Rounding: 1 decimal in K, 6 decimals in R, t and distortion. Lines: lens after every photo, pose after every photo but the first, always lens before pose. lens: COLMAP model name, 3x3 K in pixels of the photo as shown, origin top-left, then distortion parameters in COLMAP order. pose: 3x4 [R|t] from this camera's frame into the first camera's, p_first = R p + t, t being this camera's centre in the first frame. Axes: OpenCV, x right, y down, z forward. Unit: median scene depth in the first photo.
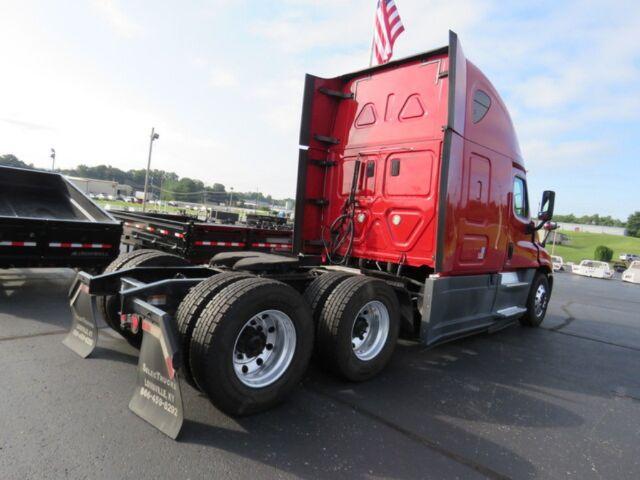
lens RADIAL K [[408.3, 0, 317.7], [0, 408.3, 242.4], [0, 0, 1]] dist [-0.004957, -0.003213]
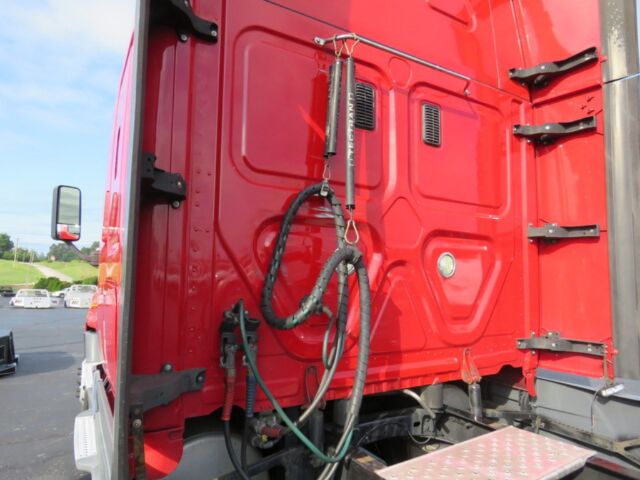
lens RADIAL K [[408.3, 0, 315.9], [0, 408.3, 242.0], [0, 0, 1]] dist [-0.004957, -0.003213]
pose [[0.242415, 0.007800, 0.970141, -0.178726], [0.046305, 0.998735, -0.019600, -0.065767], [-0.969067, 0.049674, 0.241747, 0.915075]]
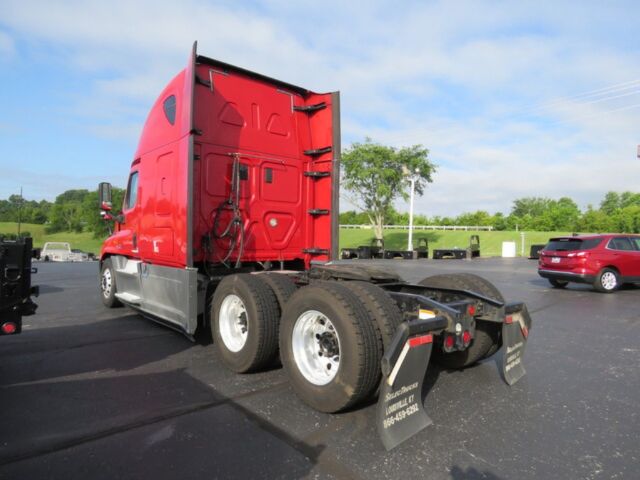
lens RADIAL K [[408.3, 0, 318.6], [0, 408.3, 240.5], [0, 0, 1]] dist [-0.004957, -0.003213]
pose [[0.060067, -0.087899, 0.994317, -0.833342], [0.029301, 0.995841, 0.086264, -0.088859], [-0.997764, 0.023953, 0.062393, 0.718323]]
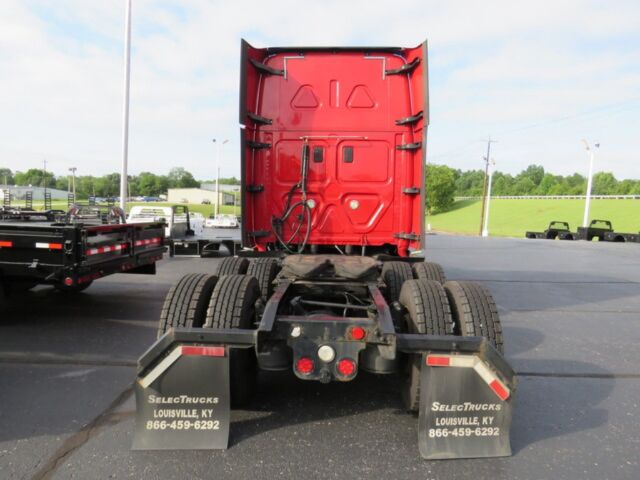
lens RADIAL K [[408.3, 0, 313.6], [0, 408.3, 242.2], [0, 0, 1]] dist [-0.004957, -0.003213]
pose [[0.728596, -0.131856, 0.672133, -0.547826], [0.074592, 0.990734, 0.113499, -0.077300], [-0.680870, -0.032560, 0.731680, 0.257931]]
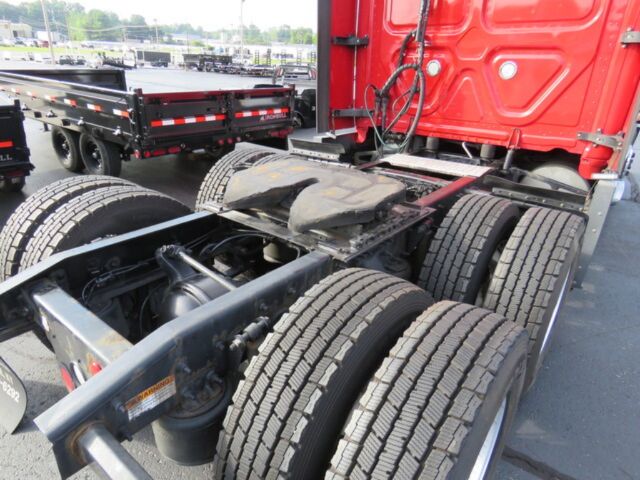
lens RADIAL K [[408.3, 0, 316.2], [0, 408.3, 243.6], [0, 0, 1]] dist [-0.004957, -0.003213]
pose [[0.990125, -0.107635, 0.089820, -0.140627], [0.066039, 0.923274, 0.378424, -0.057262], [-0.123660, -0.368755, 0.921264, 0.363564]]
